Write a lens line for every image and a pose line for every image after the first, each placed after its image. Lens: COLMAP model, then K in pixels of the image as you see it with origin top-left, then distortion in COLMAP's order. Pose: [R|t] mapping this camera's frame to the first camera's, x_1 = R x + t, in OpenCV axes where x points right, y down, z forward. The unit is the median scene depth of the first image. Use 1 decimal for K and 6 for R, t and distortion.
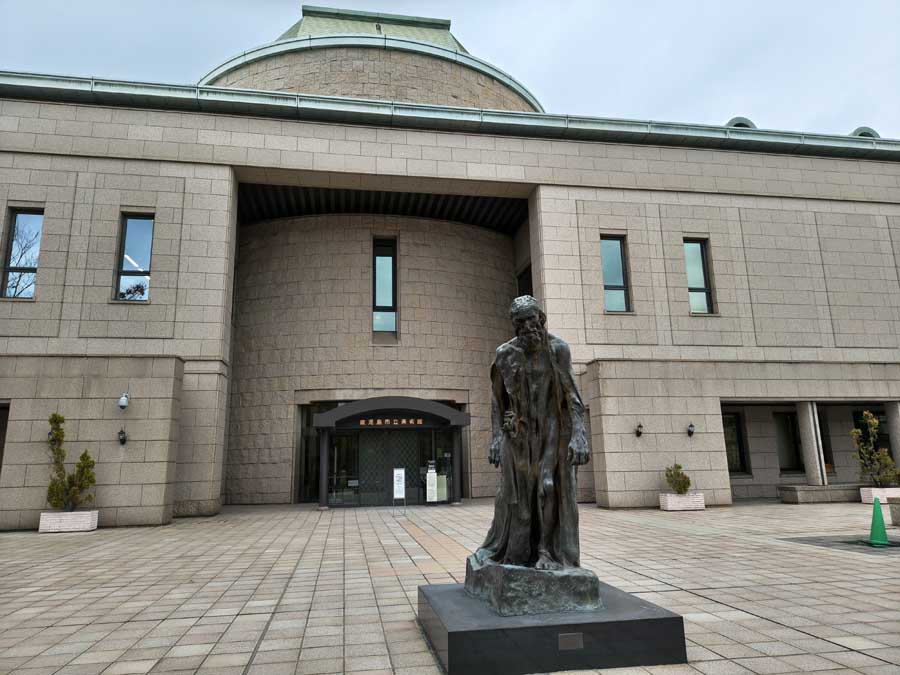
lens RADIAL K [[622.6, 0, 451.8], [0, 622.6, 323.4], [0, 0, 1]] dist [0.072103, -0.096276]
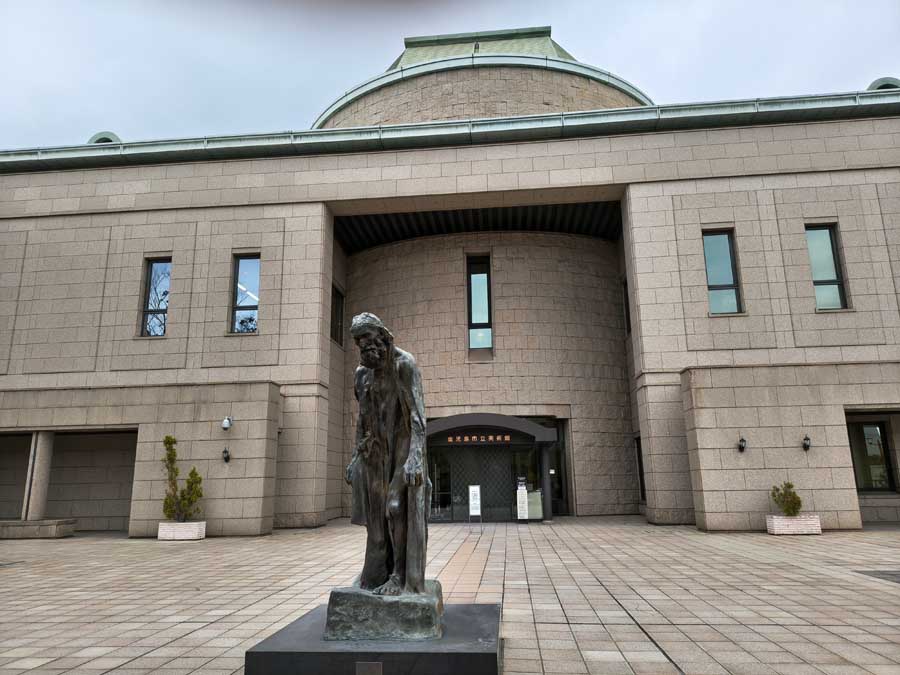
lens RADIAL K [[622.4, 0, 450.0], [0, 622.4, 337.5], [0, 0, 1]] dist [0.073262, -0.098258]
pose [[0.964793, -0.055530, -0.257081, 0.125974], [0.055107, 0.998441, -0.008855, 0.002344], [0.257172, -0.005624, 0.966349, 0.021819]]
